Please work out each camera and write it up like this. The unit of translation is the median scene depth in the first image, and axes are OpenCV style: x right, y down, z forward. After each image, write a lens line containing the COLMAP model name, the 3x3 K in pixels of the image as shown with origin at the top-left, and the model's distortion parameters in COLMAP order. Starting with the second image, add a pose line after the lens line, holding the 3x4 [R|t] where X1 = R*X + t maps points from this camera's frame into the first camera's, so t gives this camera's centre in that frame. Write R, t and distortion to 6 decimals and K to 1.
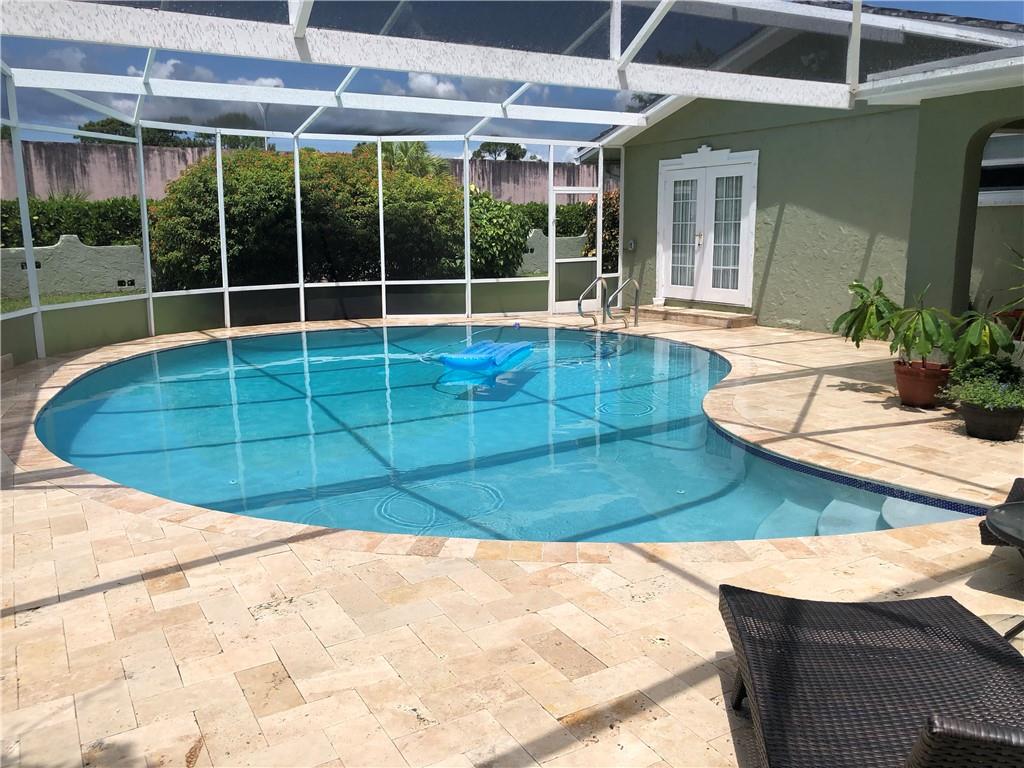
lens RADIAL K [[833.4, 0, 507.7], [0, 833.4, 383.1], [0, 0, 1]] dist [0.041270, -0.058011]
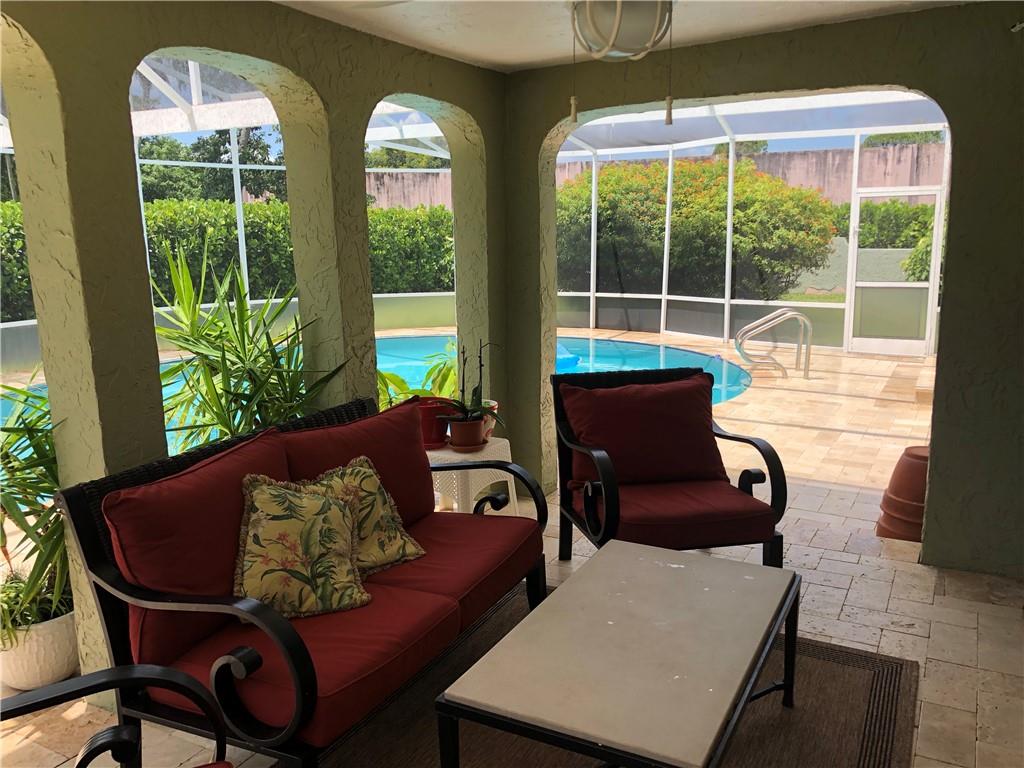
lens RADIAL K [[833.4, 0, 508.6], [0, 833.4, 387.5], [0, 0, 1]] dist [0.041270, -0.058011]
pose [[0.526136, 0.160094, -0.835195, 0.581005], [-0.151977, 0.984010, 0.092881, -0.080205], [0.836710, 0.078063, 0.542053, 0.338802]]
